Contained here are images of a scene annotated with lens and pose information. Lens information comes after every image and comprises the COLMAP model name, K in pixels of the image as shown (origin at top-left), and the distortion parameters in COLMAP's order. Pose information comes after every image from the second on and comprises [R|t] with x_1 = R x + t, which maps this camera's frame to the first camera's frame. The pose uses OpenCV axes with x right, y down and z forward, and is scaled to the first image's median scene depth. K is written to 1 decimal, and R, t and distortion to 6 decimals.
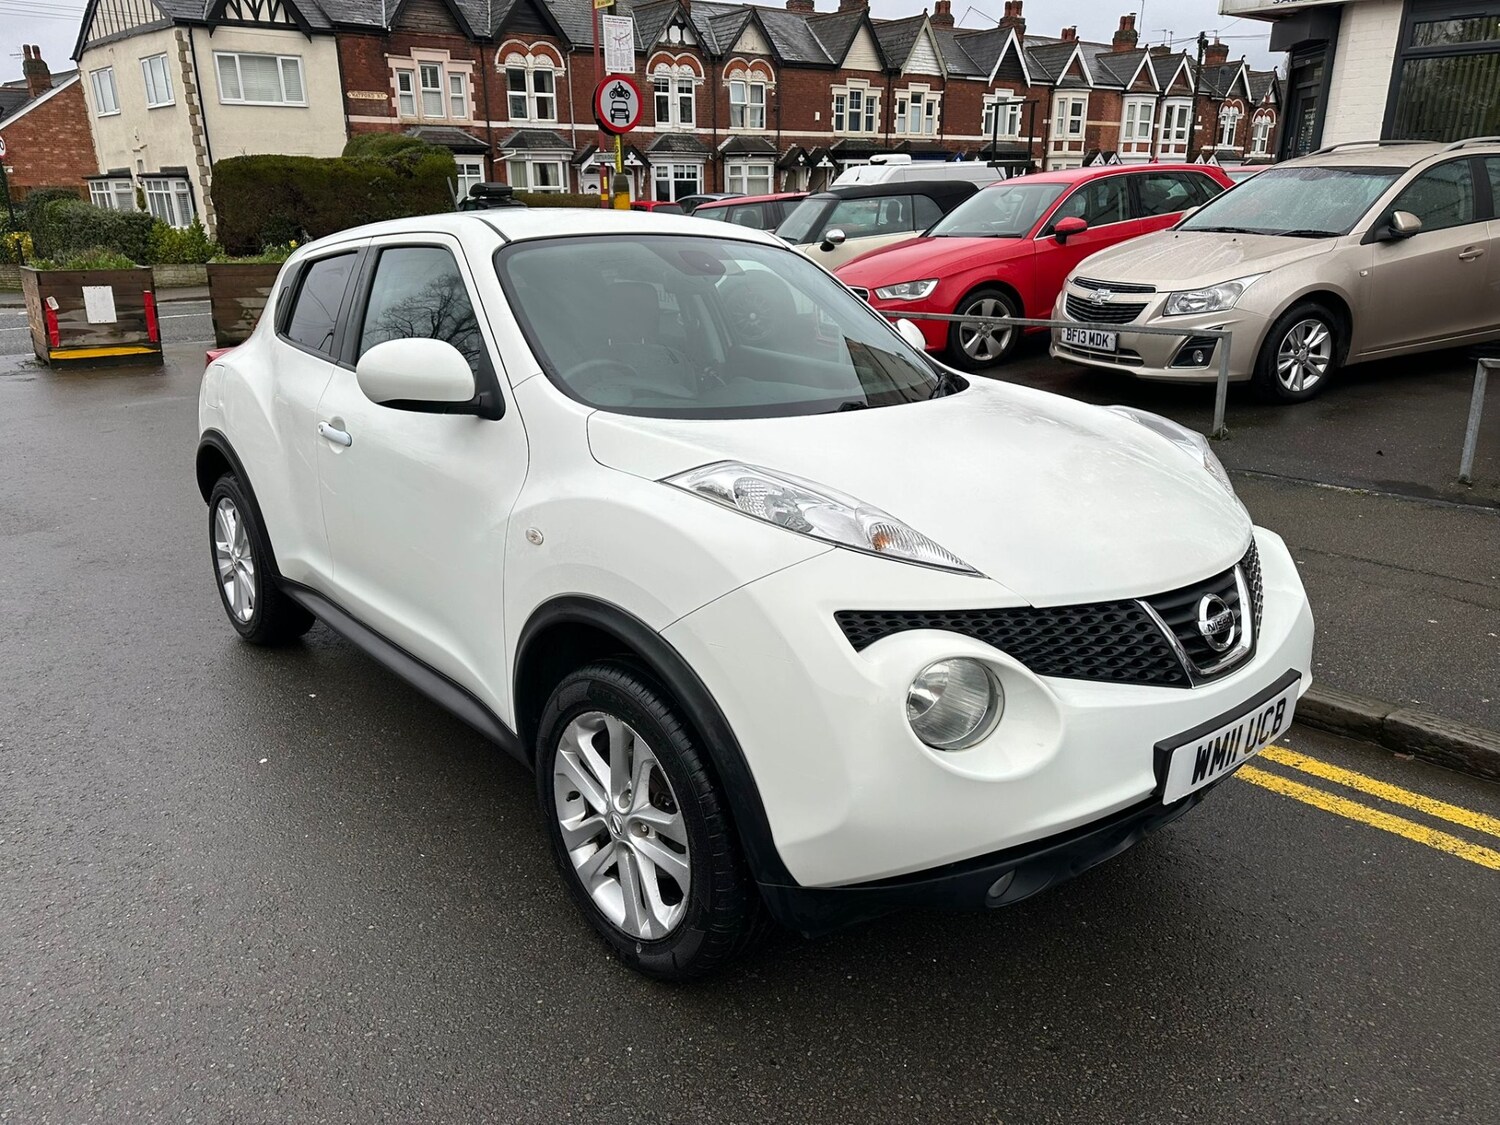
lens RADIAL K [[1057.3, 0, 736.5], [0, 1057.3, 567.0], [0, 0, 1]] dist [0.028678, -0.031681]
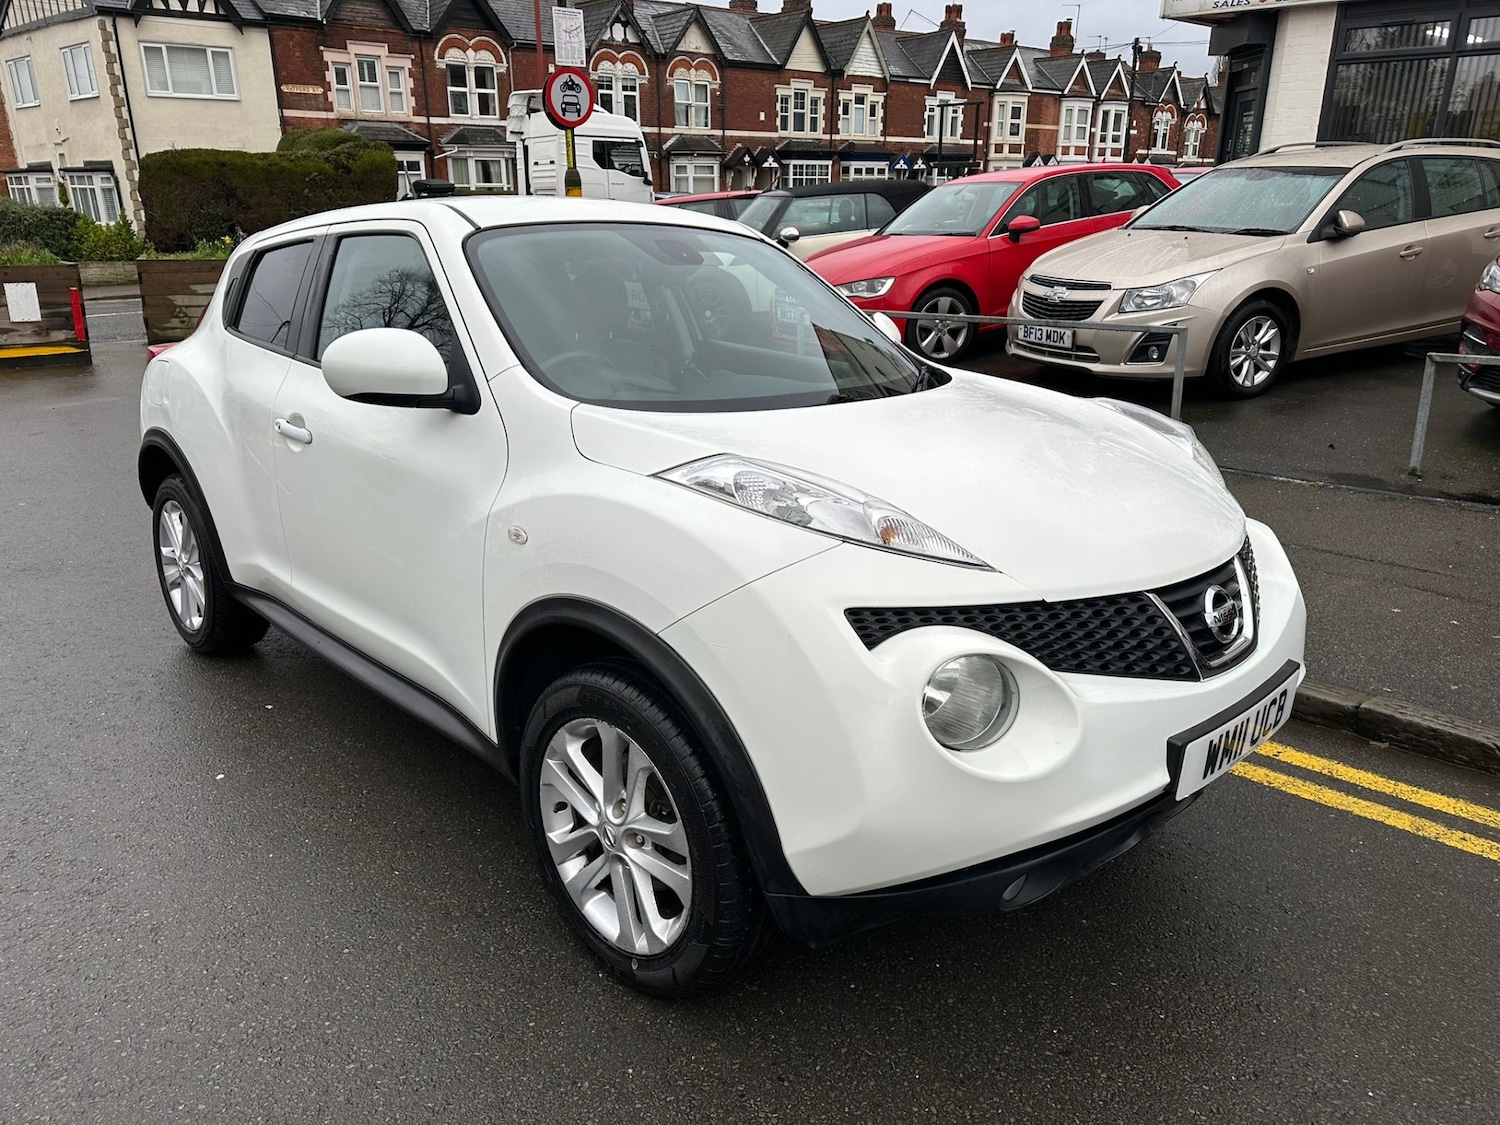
lens RADIAL K [[1057.3, 0, 746.9], [0, 1057.3, 567.3], [0, 0, 1]] dist [0.028678, -0.031681]
pose [[0.998194, -0.013466, 0.058539, -0.014070], [0.013478, 0.999909, 0.000190, 0.000791], [-0.058537, 0.000599, 0.998285, 0.012543]]
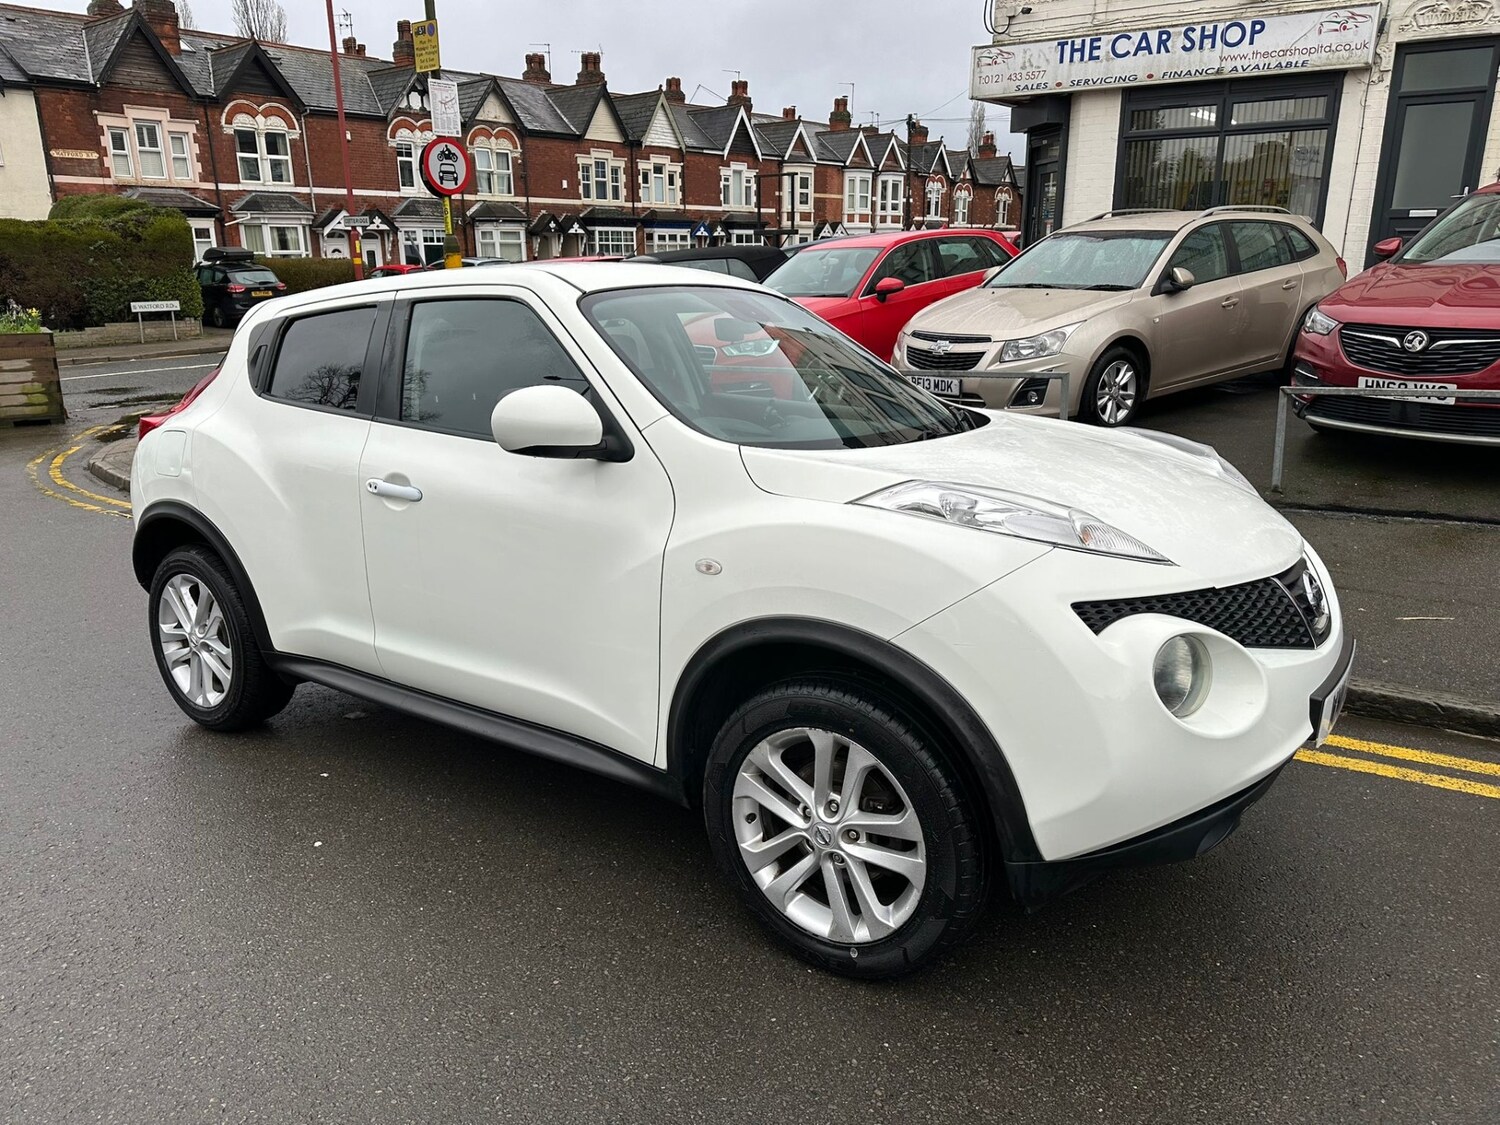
lens RADIAL K [[1057.3, 0, 742.8], [0, 1057.3, 566.6], [0, 0, 1]] dist [0.028678, -0.031681]
pose [[0.969197, -0.070570, 0.235959, -0.138384], [0.083867, 0.995378, -0.046789, 0.007299], [-0.231567, 0.065137, 0.970636, -0.002838]]
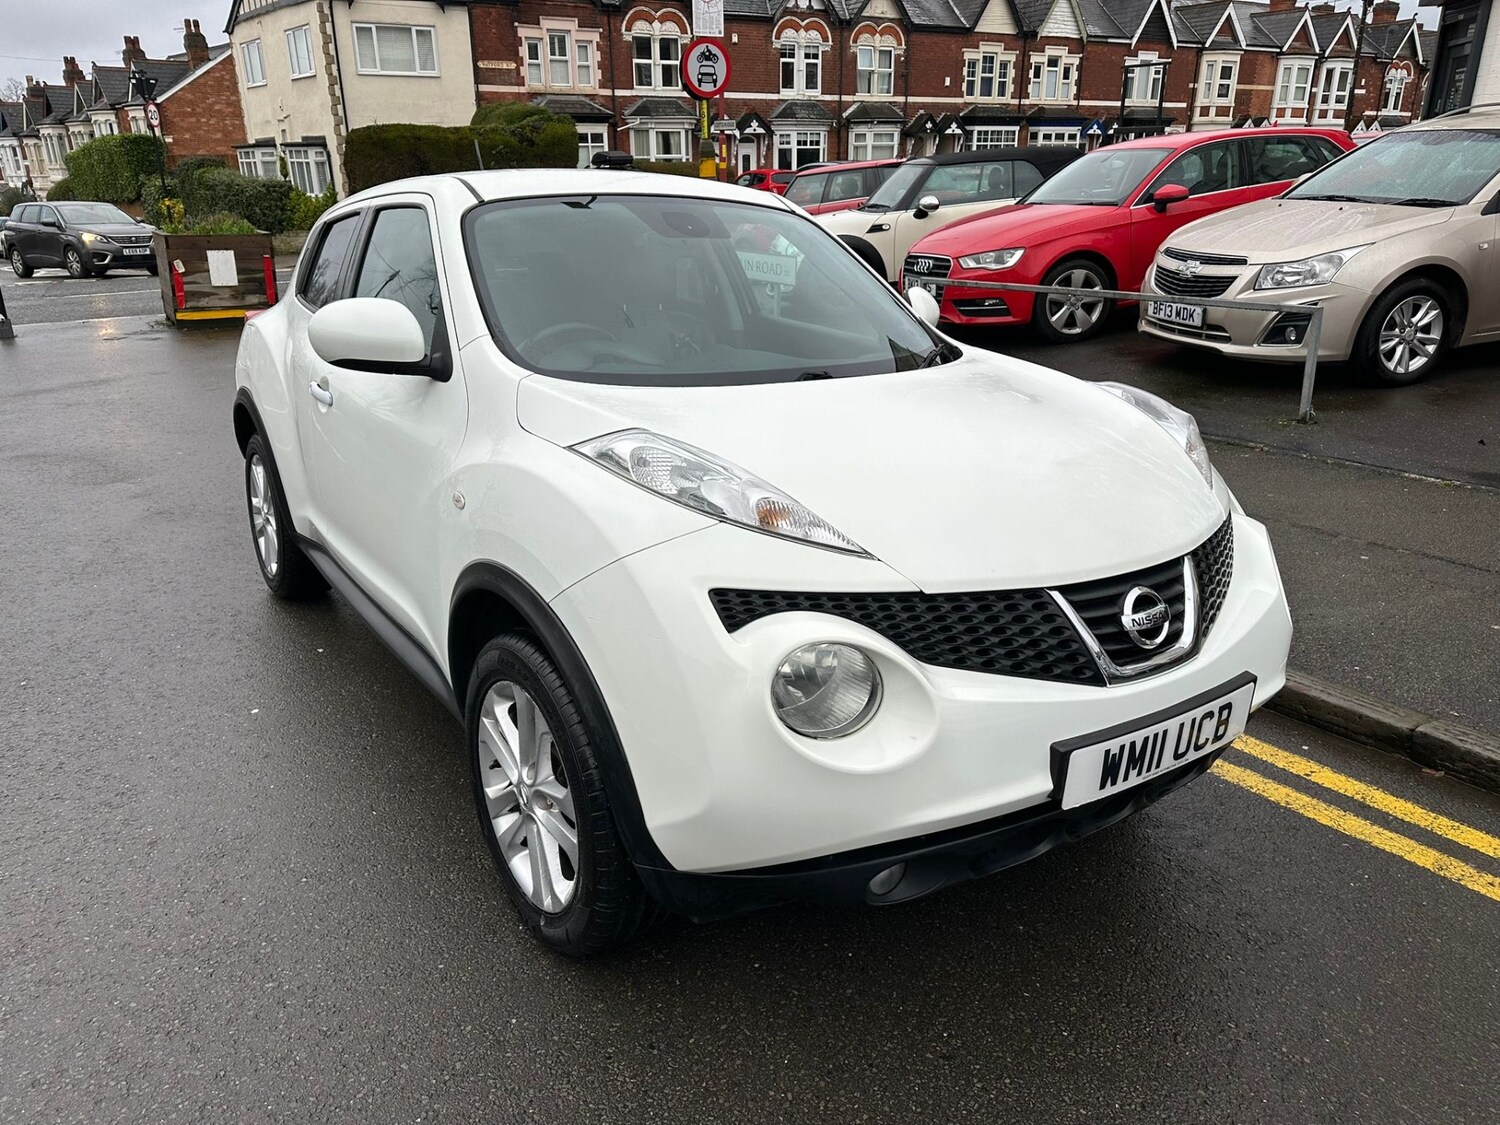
lens RADIAL K [[1057.3, 0, 746.5], [0, 1057.3, 565.4], [0, 0, 1]] dist [0.028678, -0.031681]
pose [[0.993936, 0.039025, -0.102802, 0.061646], [-0.036525, 0.998992, 0.026085, -0.001299], [0.103717, -0.022172, 0.994360, 0.014457]]
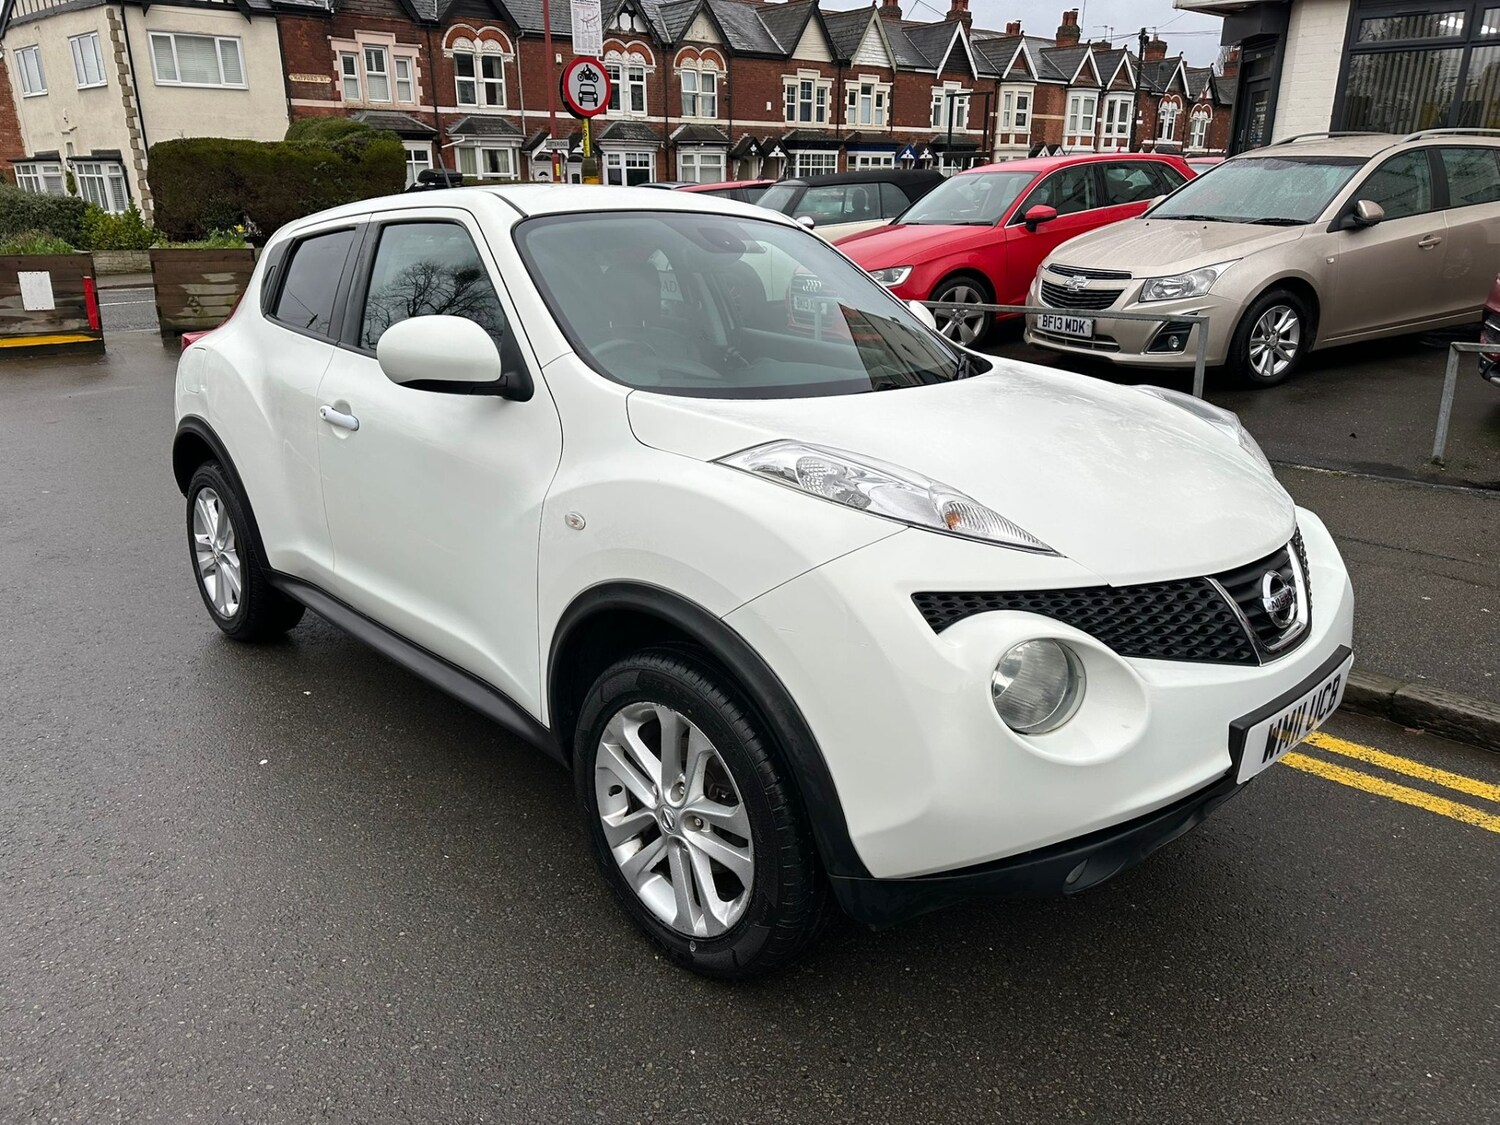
lens RADIAL K [[1057.3, 0, 750.2], [0, 1057.3, 557.3], [0, 0, 1]] dist [0.028678, -0.031681]
pose [[0.998206, -0.012525, 0.058551, -0.030551], [0.012528, 0.999921, 0.000311, 0.001959], [-0.058550, 0.000423, 0.998284, 0.011406]]
